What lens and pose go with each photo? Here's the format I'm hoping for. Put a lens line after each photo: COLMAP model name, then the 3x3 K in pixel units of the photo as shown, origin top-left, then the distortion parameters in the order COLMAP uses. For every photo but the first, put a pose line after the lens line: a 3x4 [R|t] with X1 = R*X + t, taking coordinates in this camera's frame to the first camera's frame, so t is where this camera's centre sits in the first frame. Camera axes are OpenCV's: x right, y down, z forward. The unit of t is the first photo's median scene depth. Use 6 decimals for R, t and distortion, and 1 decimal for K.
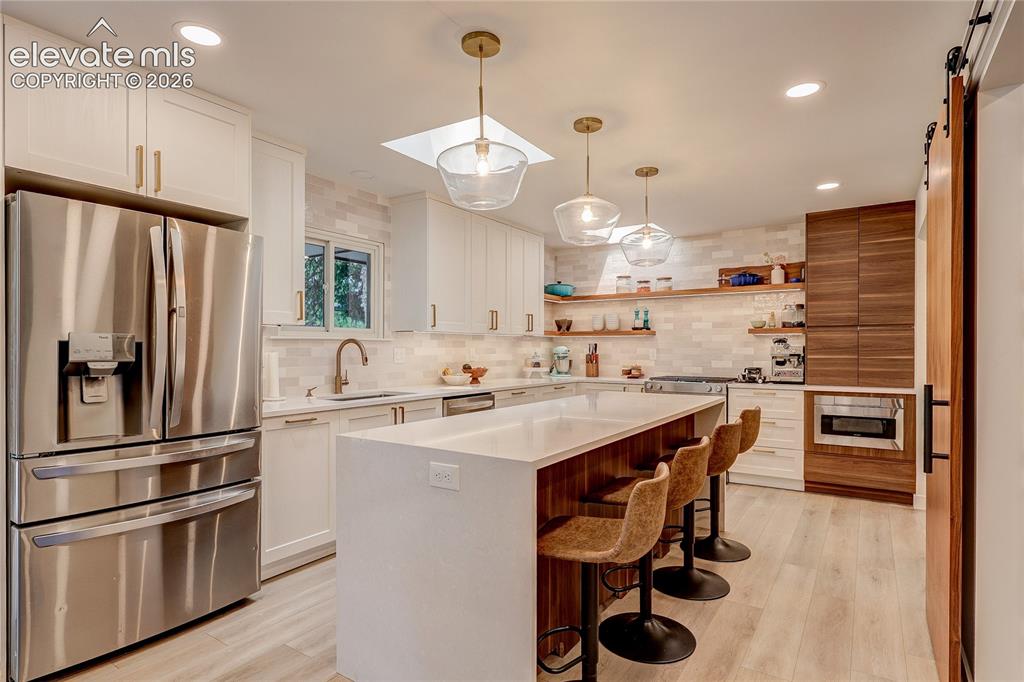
lens RADIAL K [[538.1, 0, 508.7], [0, 538.1, 352.3], [0, 0, 1]] dist [0.000939, 0.000117]
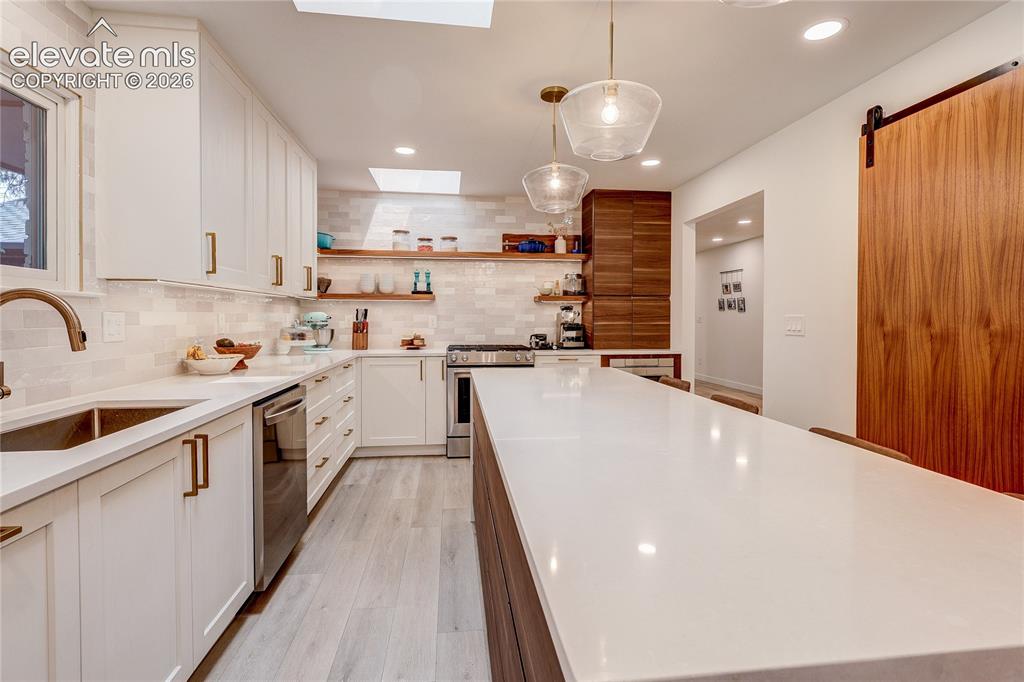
lens RADIAL K [[486.3, 0, 512.1], [0, 486.3, 325.9], [0, 0, 1]] dist [0.000708, 0.000215]
pose [[0.756066, -0.010988, 0.654404, -0.184574], [0.002666, 0.999902, 0.013709, -0.000078], [-0.654490, -0.008620, 0.756021, 0.337622]]
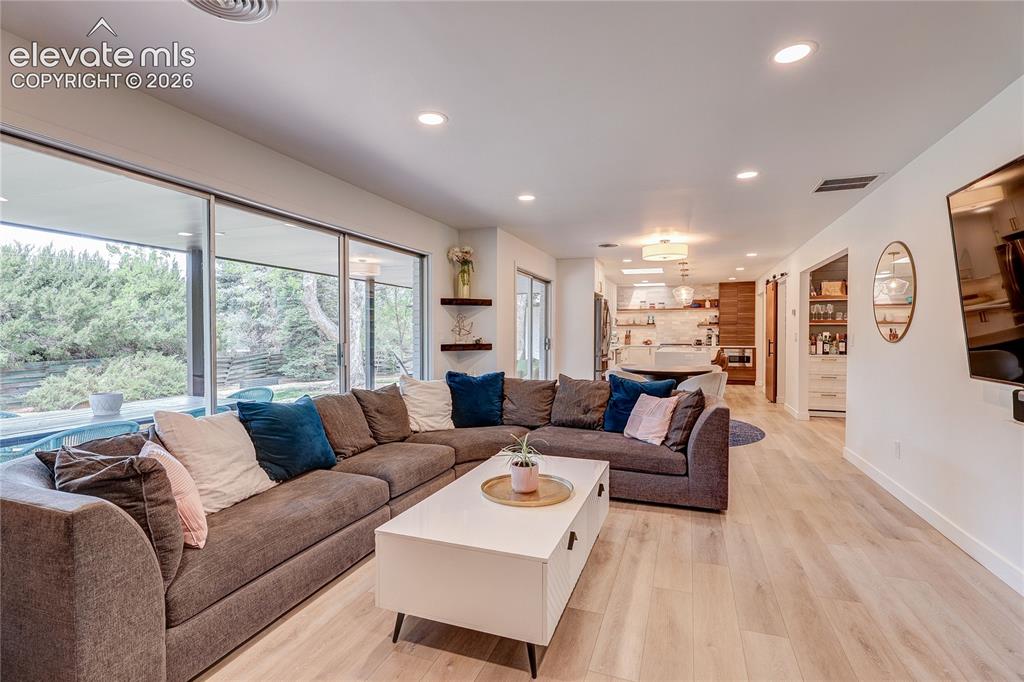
lens RADIAL K [[470.5, 0, 512.0], [0, 470.5, 341.0], [0, 0, 1]] dist [-0.000738, -0.000029]
pose [[0.973832, -0.005386, 0.227204, -0.916294], [0.002511, 0.999913, 0.012940, 0.003607], [-0.227254, -0.012031, 0.973761, -0.978625]]
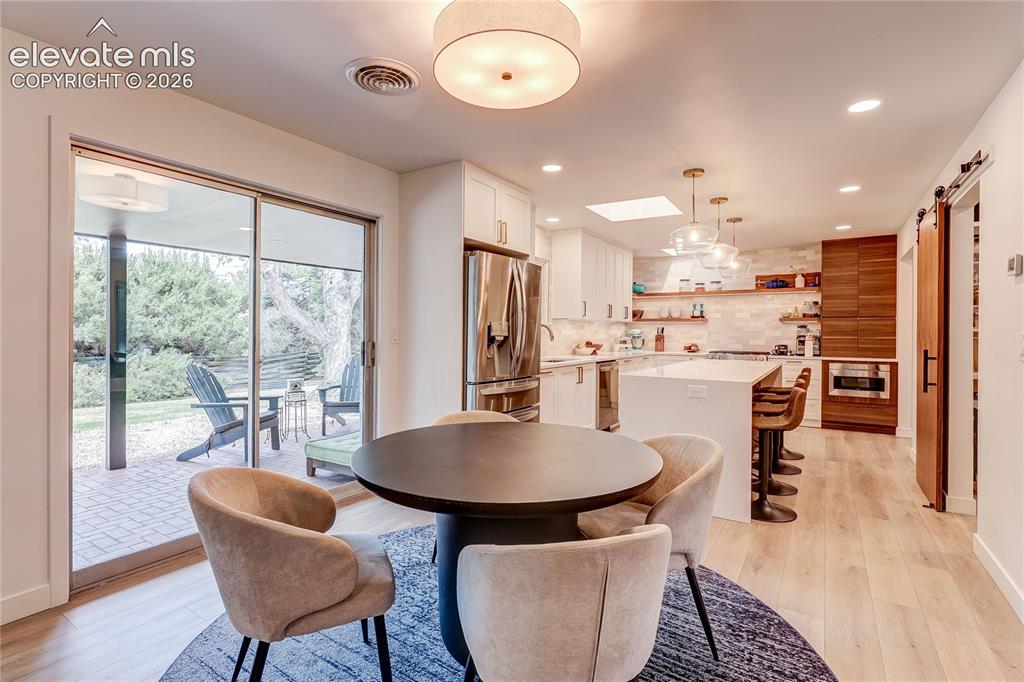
lens RADIAL K [[480.2, 0, 514.3], [0, 480.2, 332.5], [0, 0, 1]] dist [0.001846, 0.000514]
pose [[0.999880, 0.005527, 0.014458, -0.282916], [-0.005485, 0.999981, -0.002964, 0.003263], [-0.014474, 0.002884, 0.999891, -0.280972]]
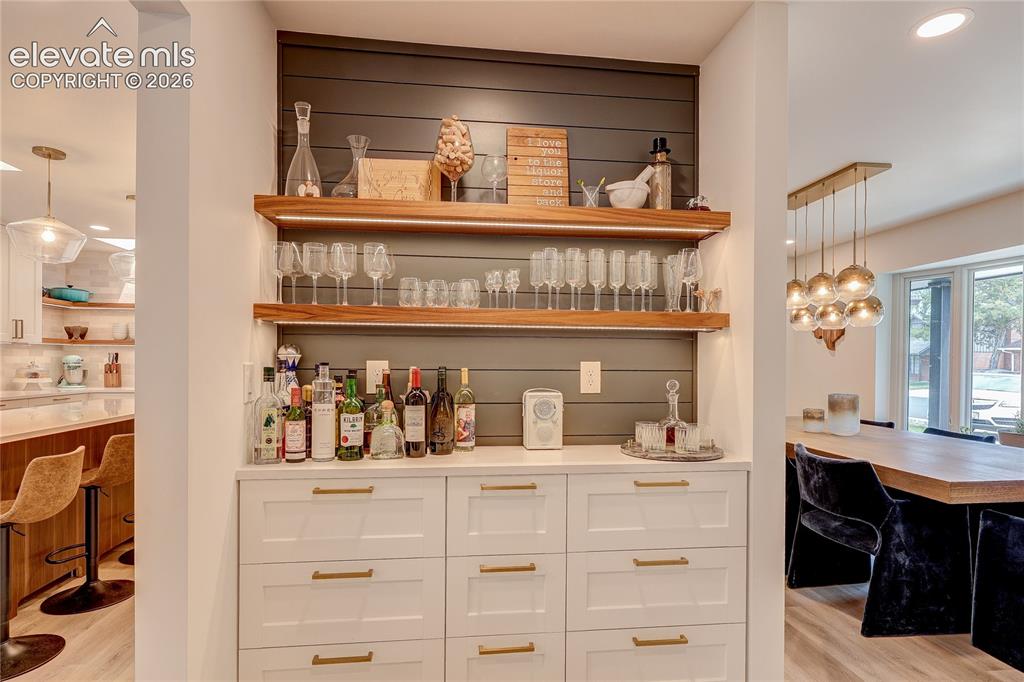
lens RADIAL K [[534.7, 0, 507.3], [0, 534.7, 364.8], [0, 0, 1]] dist [0.000005, 0.000024]
pose [[0.757730, -0.000974, 0.652568, 0.077240], [-0.002308, 0.999989, 0.004173, -0.000473], [-0.652565, -0.004669, 0.757719, -0.229520]]
